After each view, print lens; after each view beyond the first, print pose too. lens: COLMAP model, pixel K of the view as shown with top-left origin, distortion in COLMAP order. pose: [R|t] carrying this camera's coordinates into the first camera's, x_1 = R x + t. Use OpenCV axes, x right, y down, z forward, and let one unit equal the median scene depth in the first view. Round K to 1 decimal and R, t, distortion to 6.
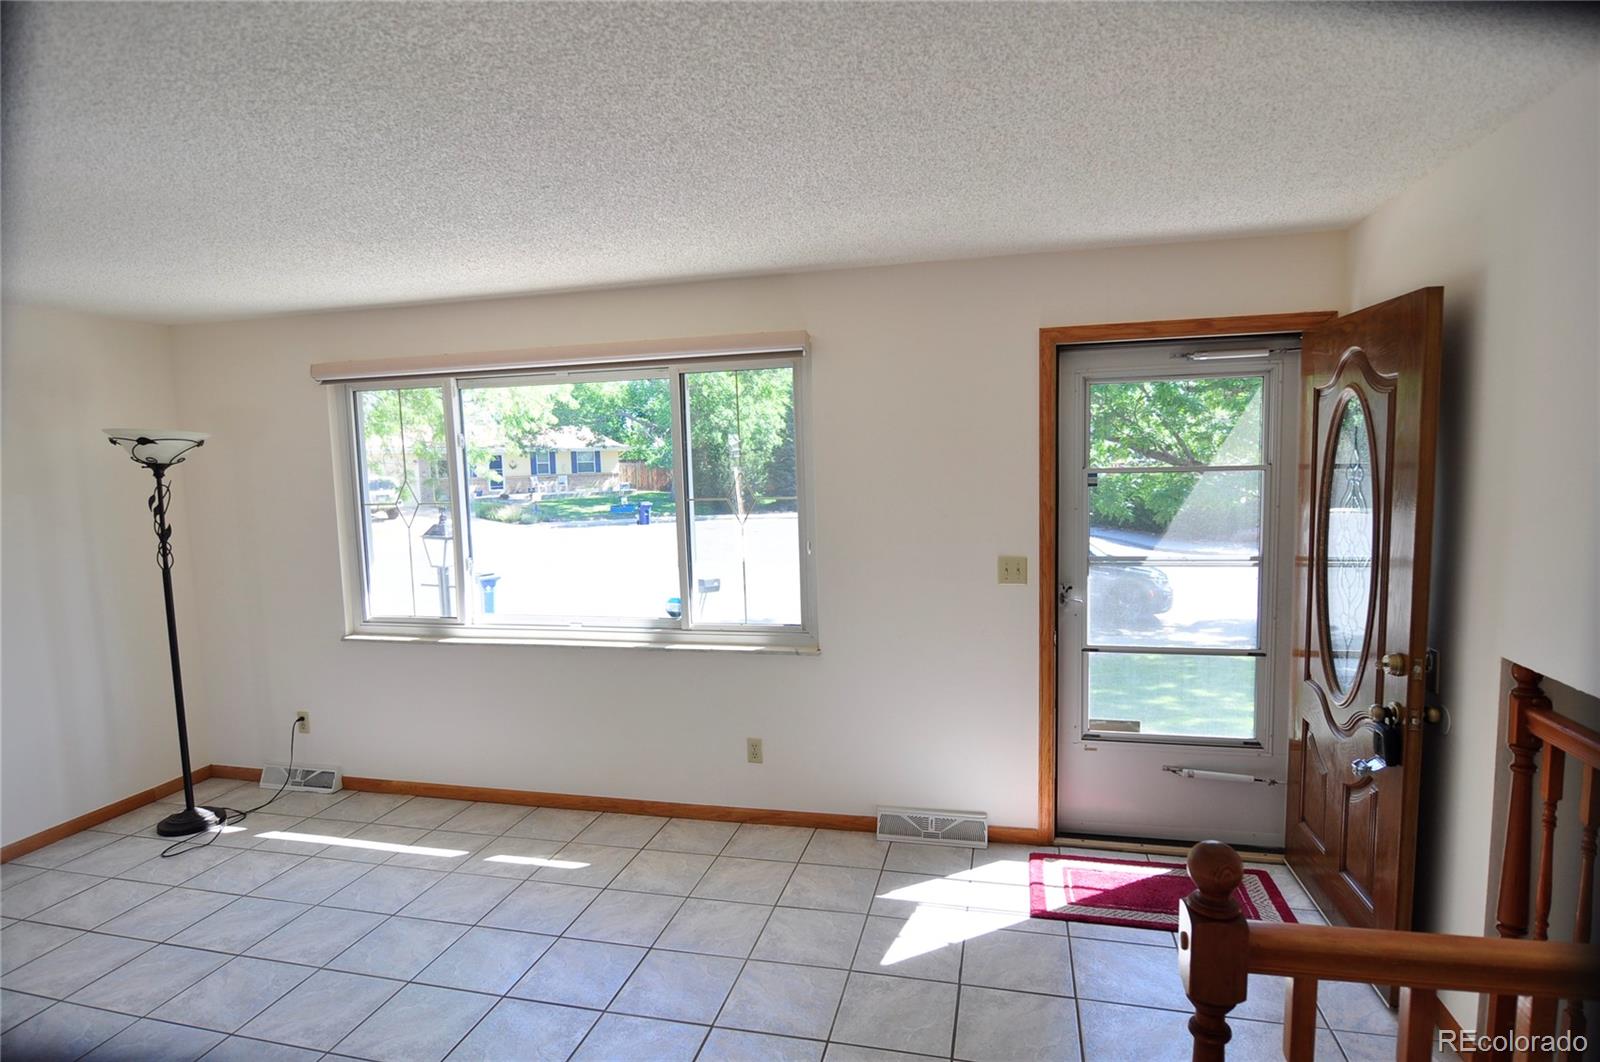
lens RADIAL K [[854.4, 0, 798.1], [0, 854.4, 536.8], [0, 0, 1]] dist [-0.005100, -0.013222]
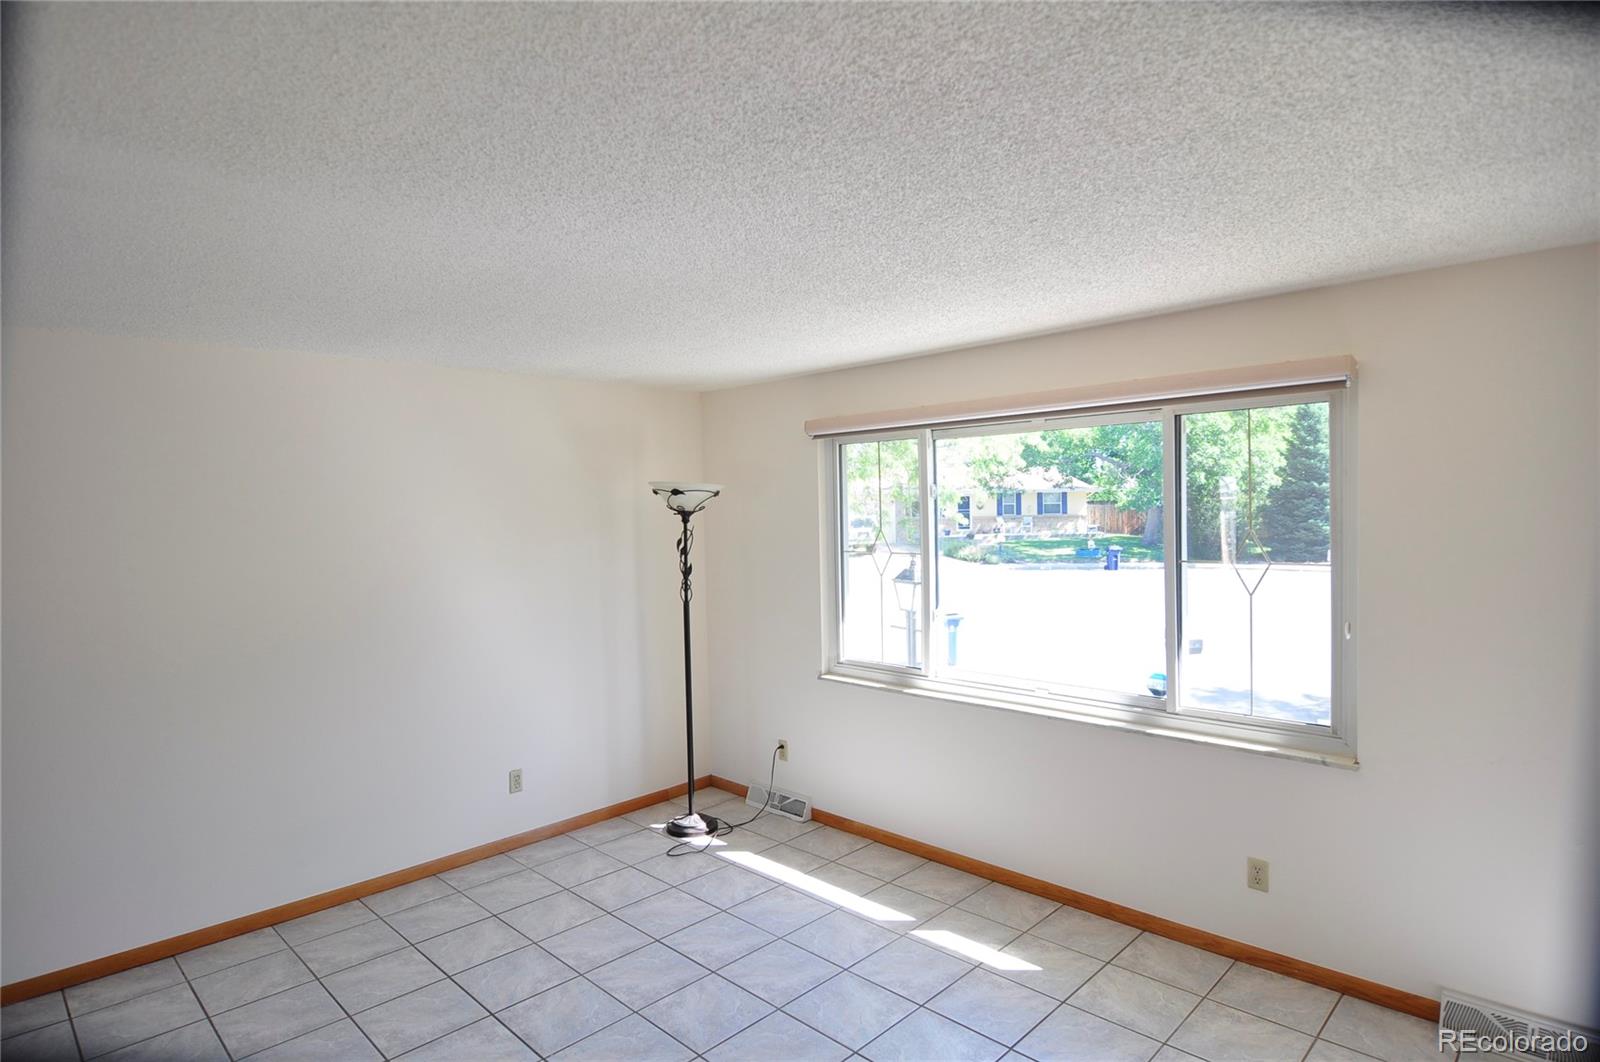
lens RADIAL K [[854.4, 0, 798.1], [0, 854.4, 536.8], [0, 0, 1]] dist [-0.005100, -0.013222]
pose [[0.862426, 0.027163, -0.505453, -0.029084], [-0.050730, 0.998170, -0.032918, -0.021270], [0.503634, 0.054031, 0.862226, 0.072308]]
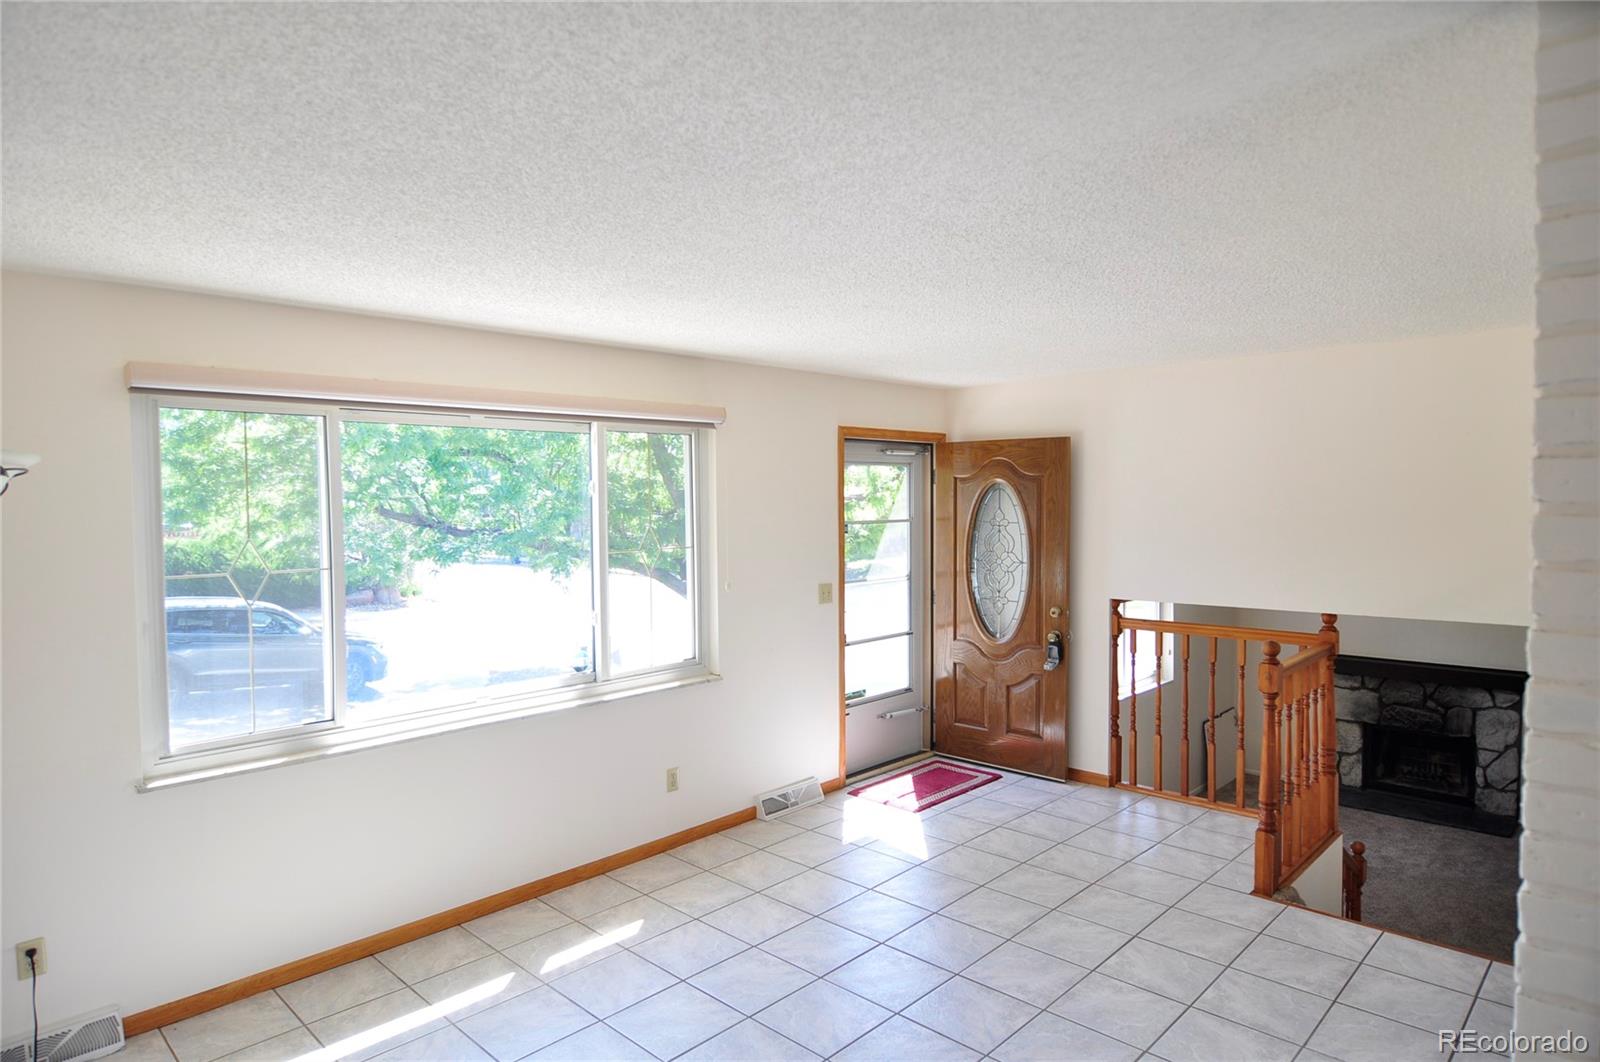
lens RADIAL K [[929.9, 0, 795.7], [0, 929.9, 534.2], [0, 0, 1]] dist [-0.013927, -0.001036]
pose [[0.499673, -0.011252, 0.866141, -1.032849], [0.076957, 0.996538, -0.031451, -0.013269], [-0.862789, 0.082371, 0.498809, 0.255939]]
